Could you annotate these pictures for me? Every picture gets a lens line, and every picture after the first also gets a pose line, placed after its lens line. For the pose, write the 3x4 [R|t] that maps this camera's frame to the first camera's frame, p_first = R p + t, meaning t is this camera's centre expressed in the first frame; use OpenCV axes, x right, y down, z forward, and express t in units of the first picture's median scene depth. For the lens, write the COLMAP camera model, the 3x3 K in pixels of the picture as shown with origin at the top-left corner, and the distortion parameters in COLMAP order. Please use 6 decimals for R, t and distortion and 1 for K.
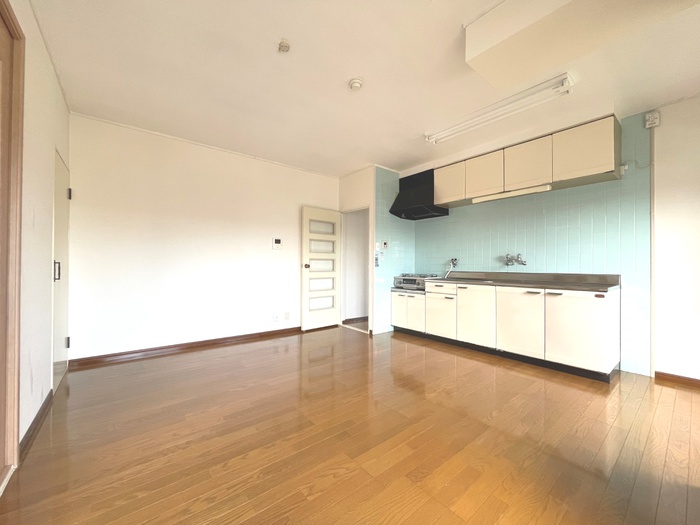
lens RADIAL K [[281.4, 0, 350.1], [0, 281.4, 263.3], [0, 0, 1]] dist [-0.003186, -0.000147]
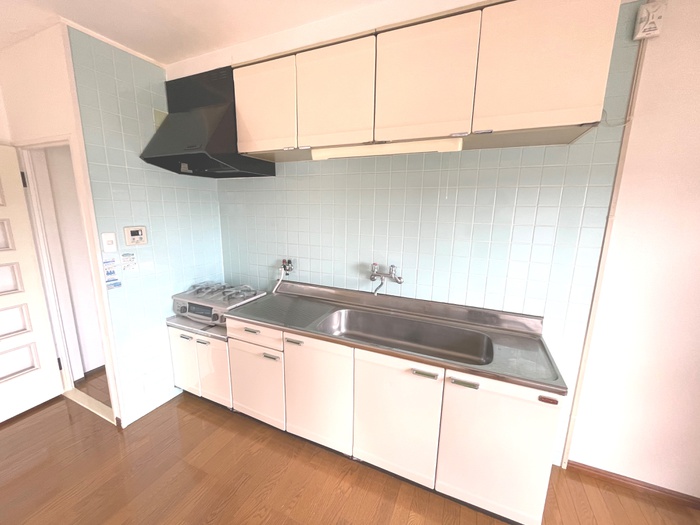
lens RADIAL K [[281.4, 0, 350.1], [0, 281.4, 260.7], [0, 0, 1]] dist [-0.003186, -0.000147]
pose [[0.891520, -0.076174, 0.446531, 0.238588], [-0.013873, 0.980706, 0.194997, -0.124755], [-0.452769, -0.180038, 0.873262, 0.472540]]
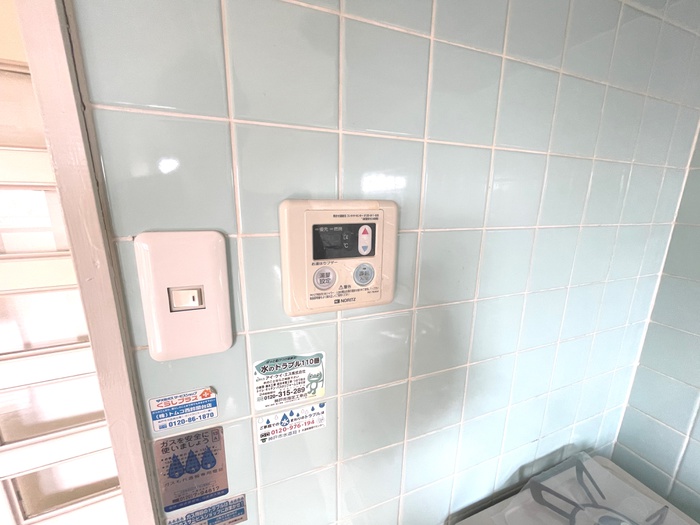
lens RADIAL K [[281.4, 0, 350.0], [0, 281.4, 264.3], [0, 0, 1]] dist [-0.003186, -0.000147]
pose [[0.951495, 0.071902, -0.299143, 0.156978], [-0.005265, 0.975971, 0.217837, -0.083519], [0.307618, -0.205696, 0.929010, 0.984588]]
